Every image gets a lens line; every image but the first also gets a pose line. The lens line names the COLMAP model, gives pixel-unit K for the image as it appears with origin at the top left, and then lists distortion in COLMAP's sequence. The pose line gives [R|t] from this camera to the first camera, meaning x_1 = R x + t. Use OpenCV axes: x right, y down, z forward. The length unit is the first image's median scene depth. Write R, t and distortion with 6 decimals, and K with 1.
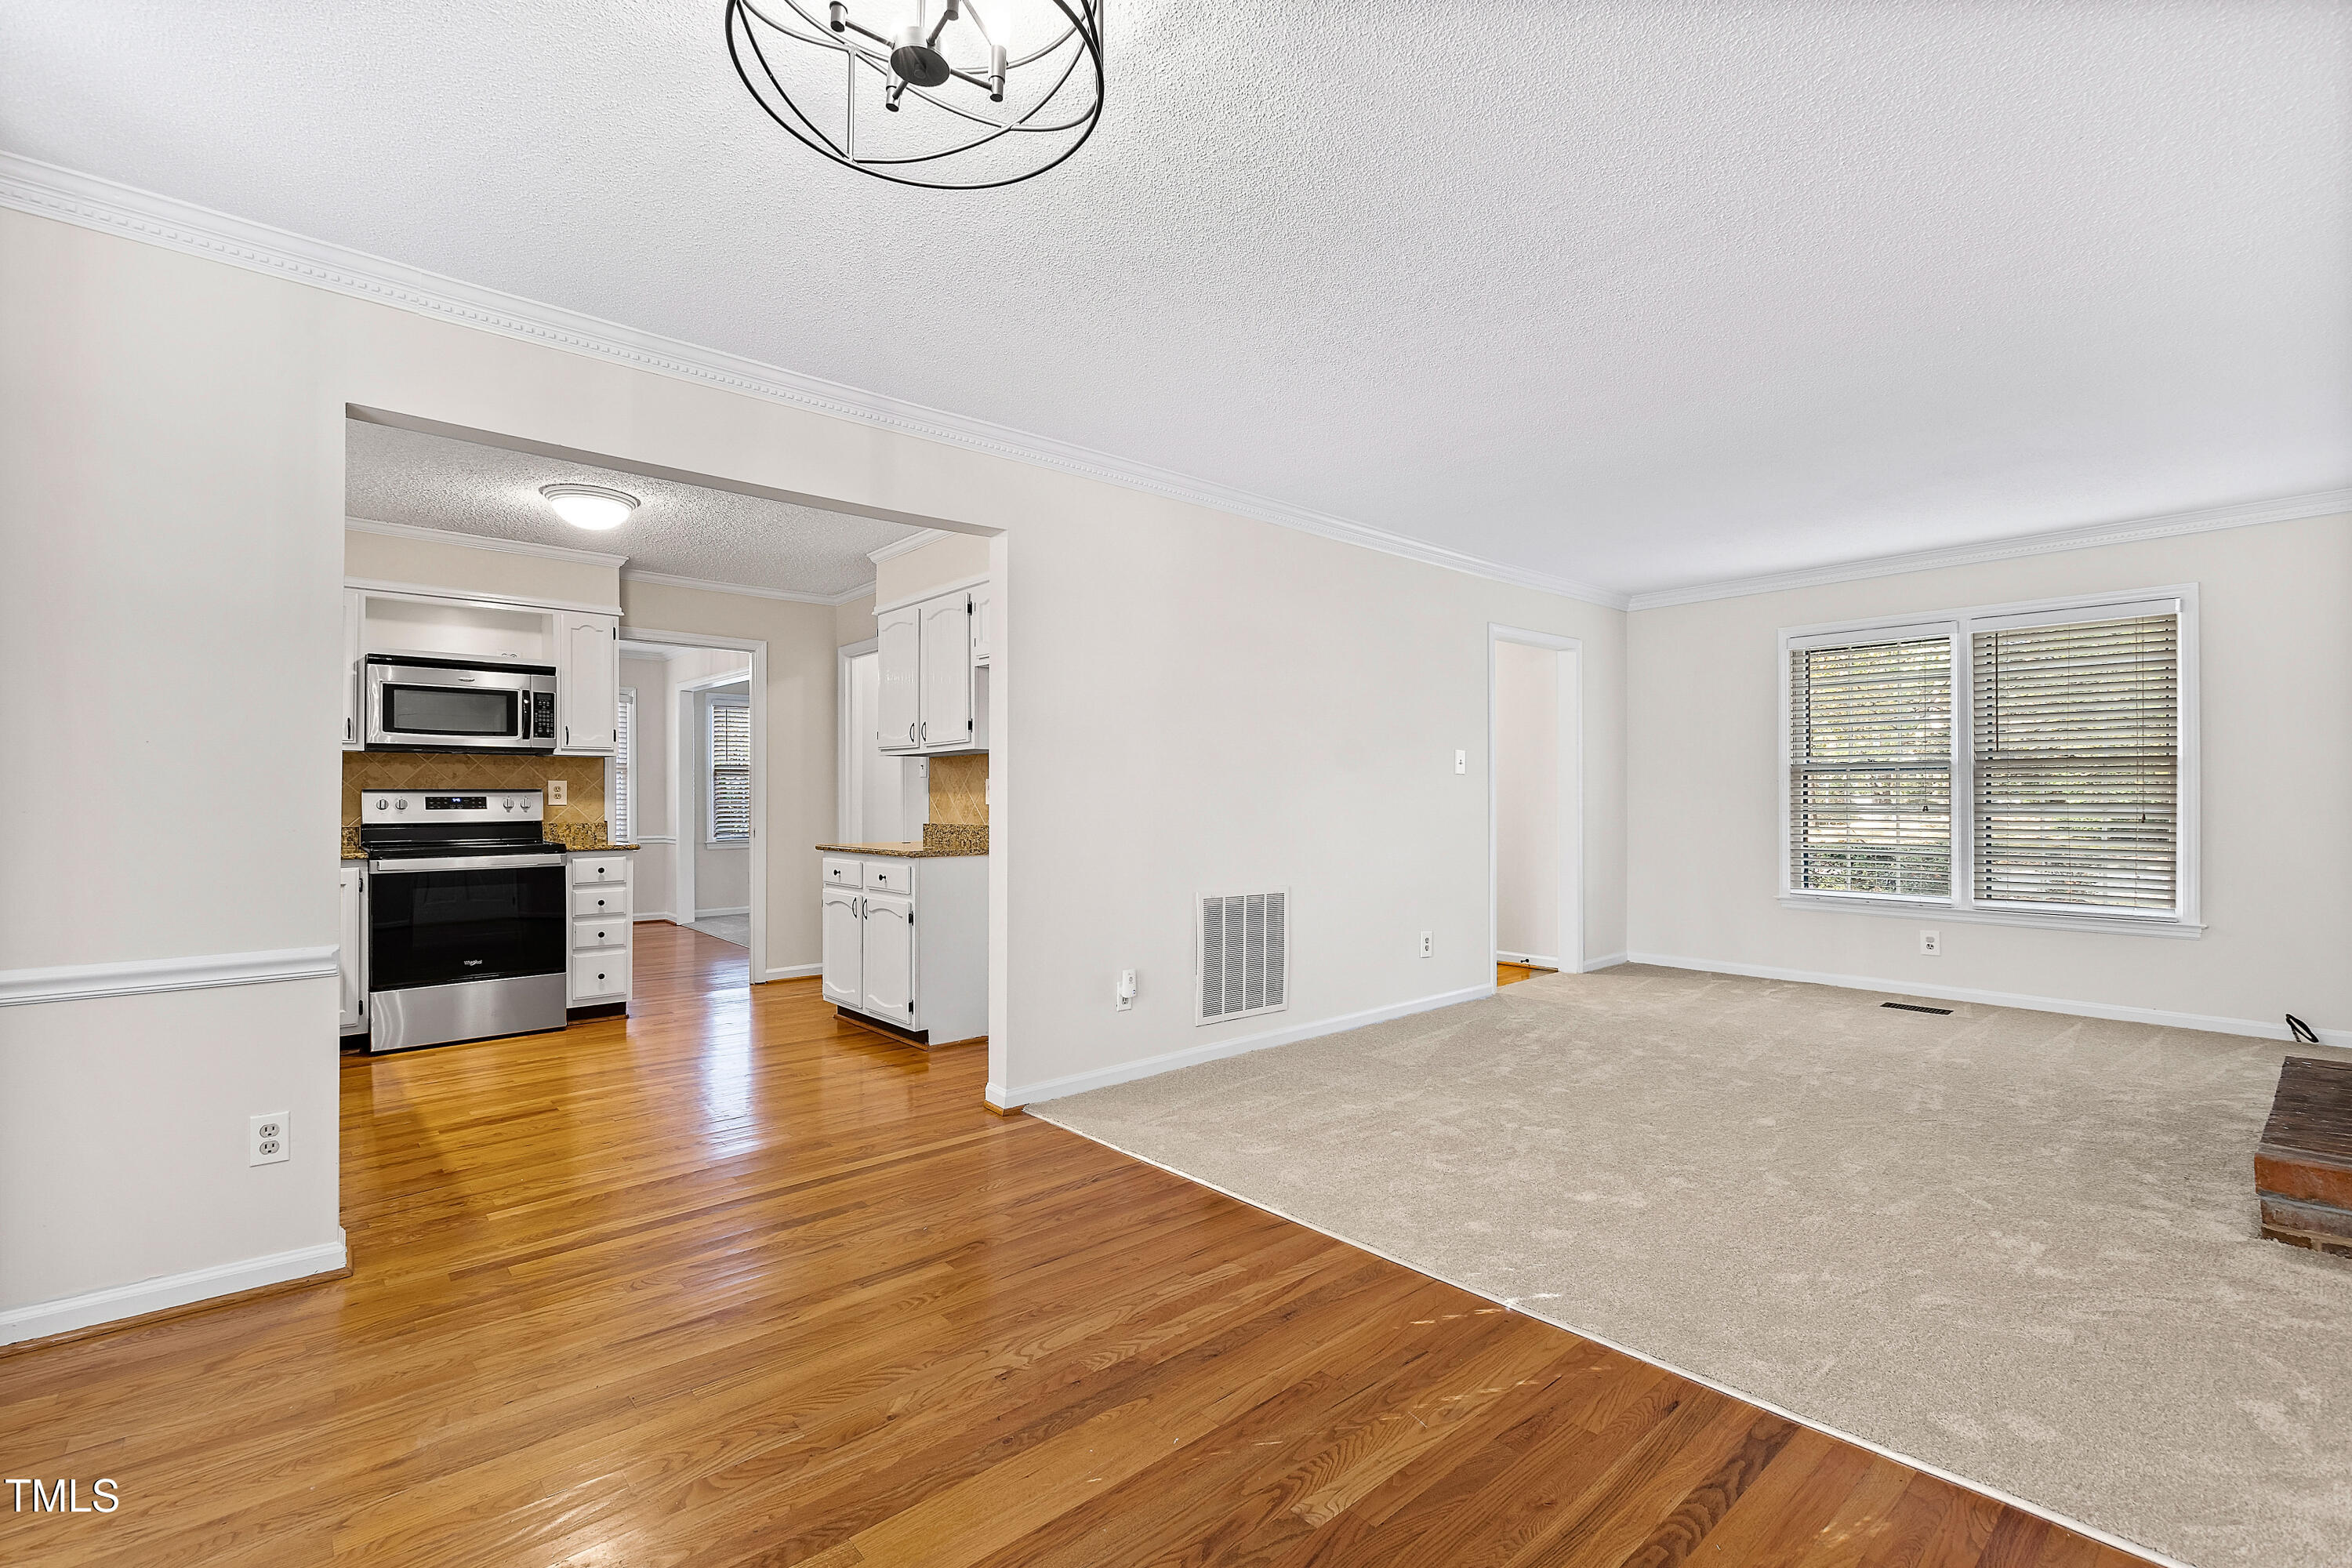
lens RADIAL K [[1007.5, 0, 1149.1], [0, 1007.5, 795.1], [0, 0, 1]] dist [0.012701, -0.000019]
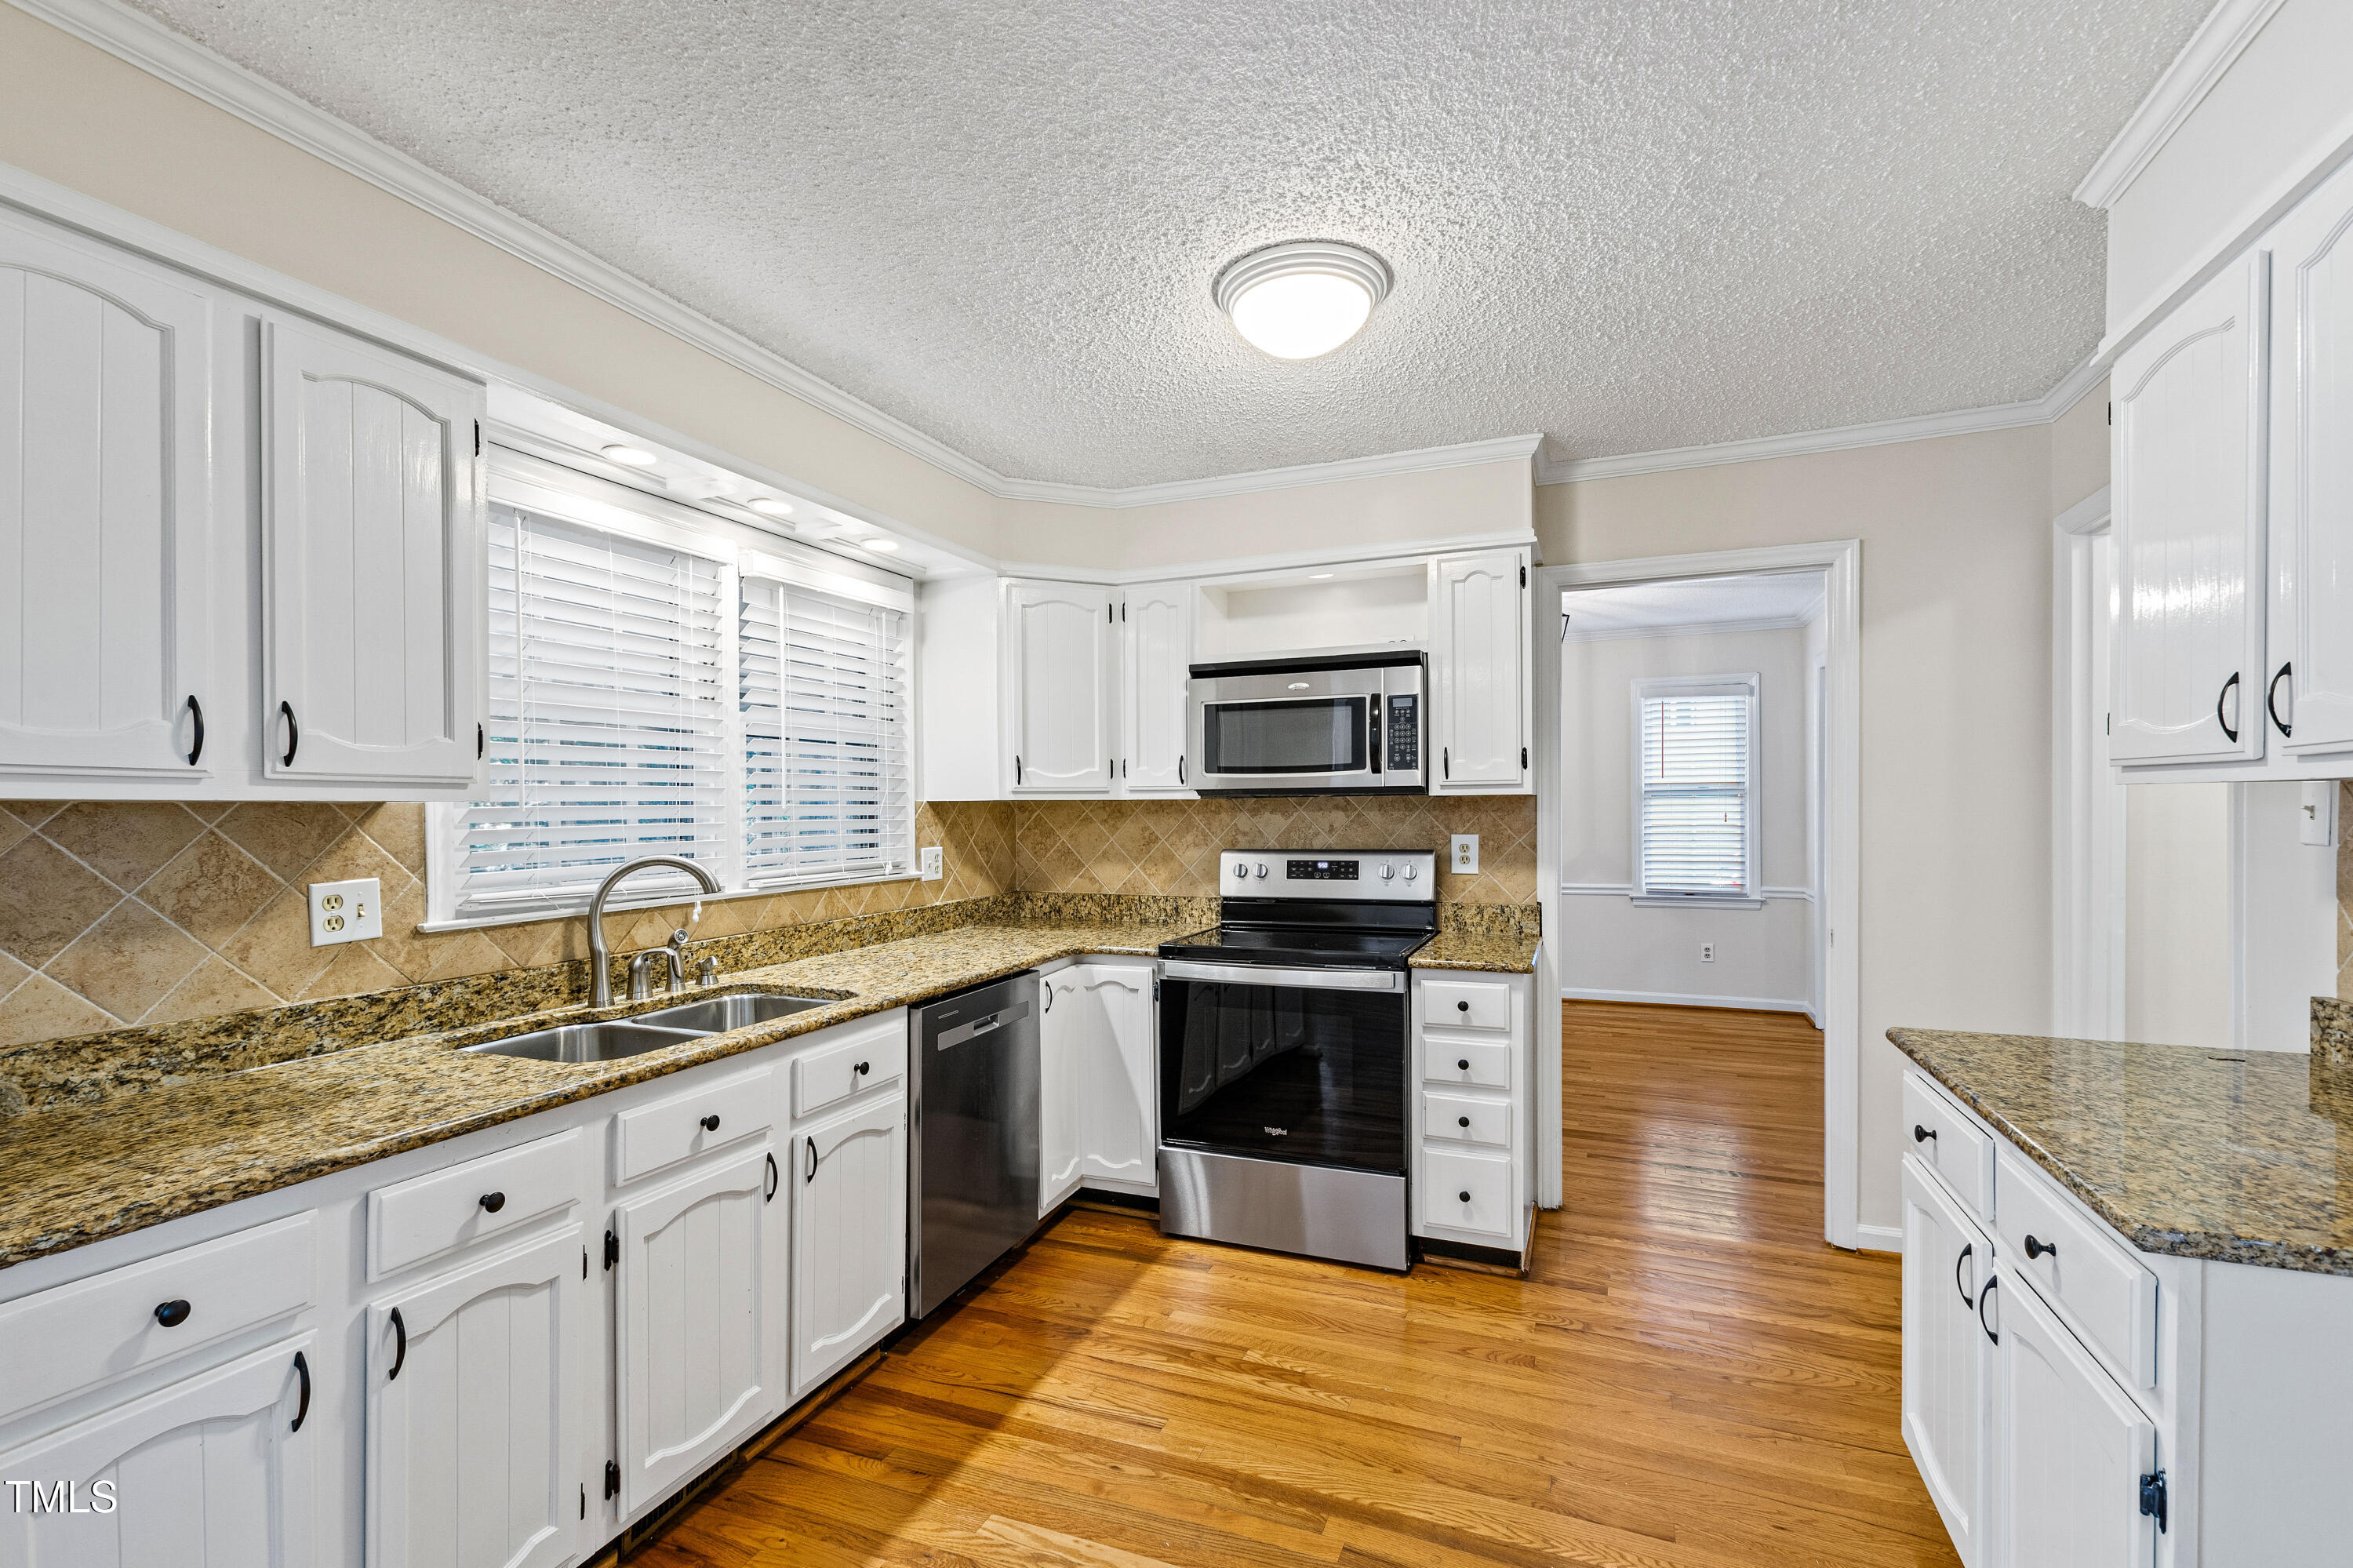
lens RADIAL K [[1032.6, 0, 1178.1], [0, 1032.6, 811.4], [0, 0, 1]] dist [0.011041, -0.000558]
pose [[0.451257, 0.001564, -0.892393, -0.104933], [0.011240, 0.999909, 0.007436, -0.037610], [0.892323, -0.013386, 0.451198, 0.597413]]
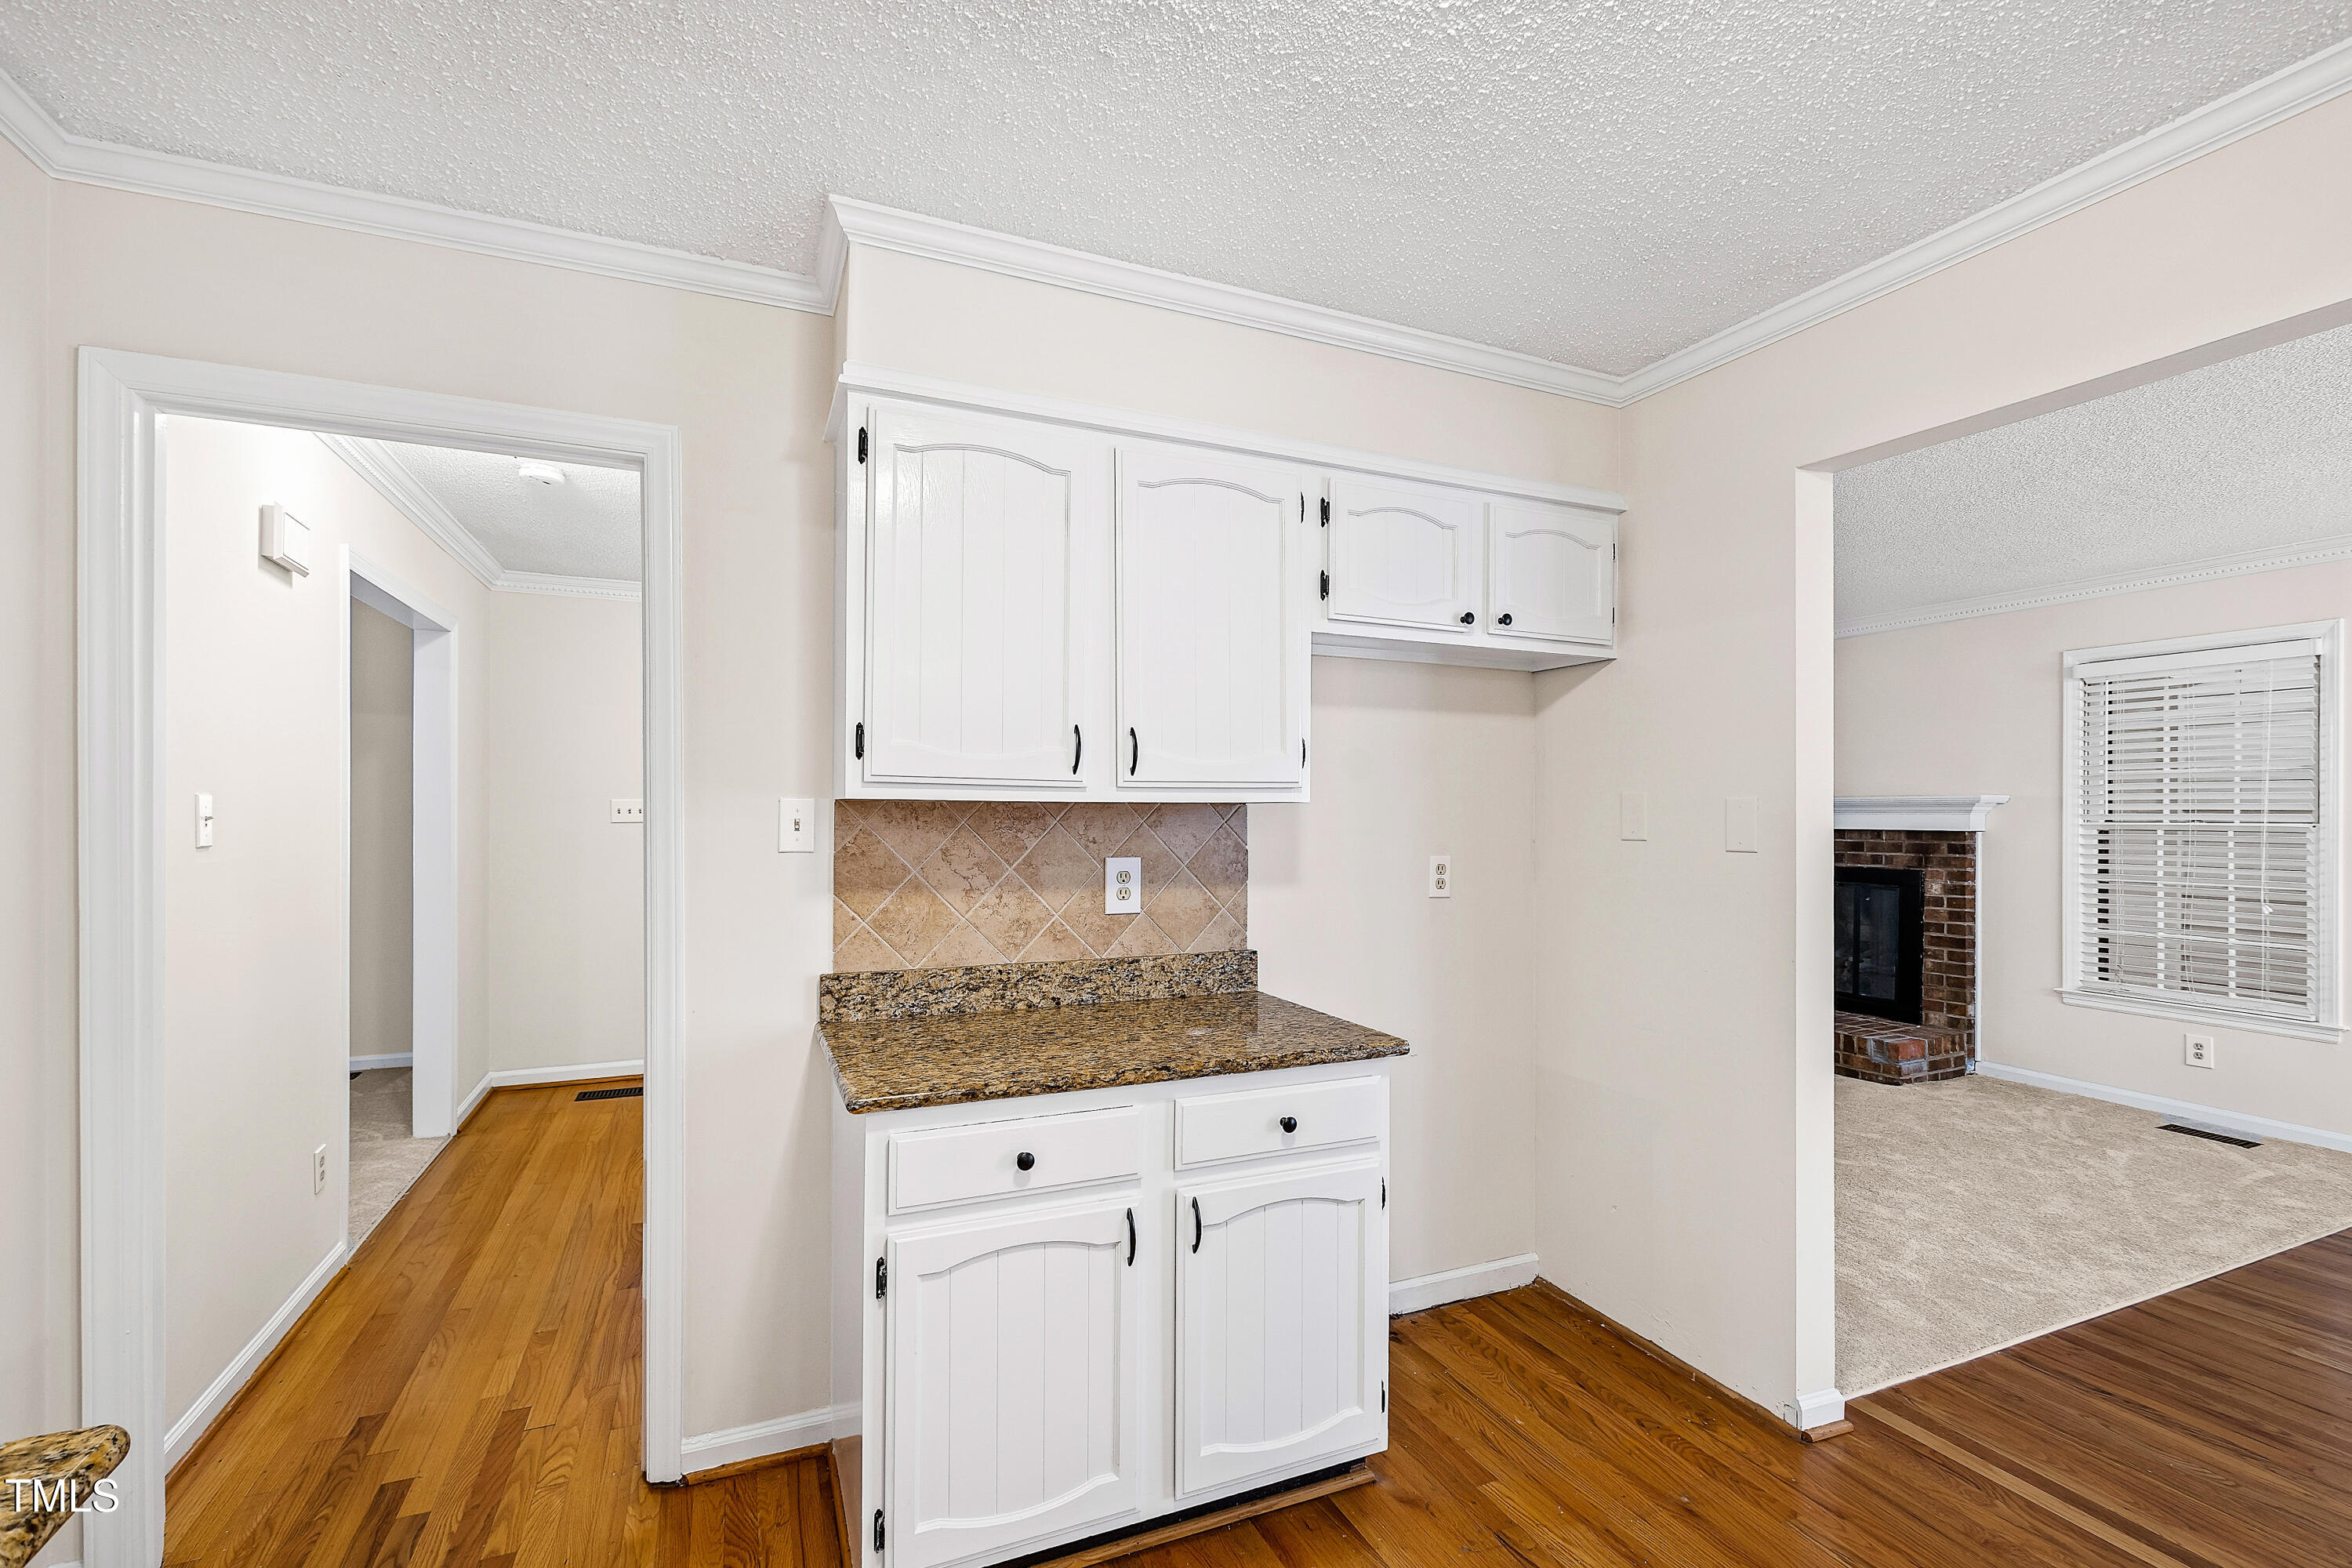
lens RADIAL K [[1032.1, 0, 1177.6], [0, 1032.1, 811.4], [0, 0, 1]] dist [0.011041, -0.000558]
pose [[0.302225, 0.004930, 0.953224, -0.600815], [-0.008611, 0.999960, -0.002441, -0.036213], [-0.953198, -0.007471, 0.302256, 0.826700]]
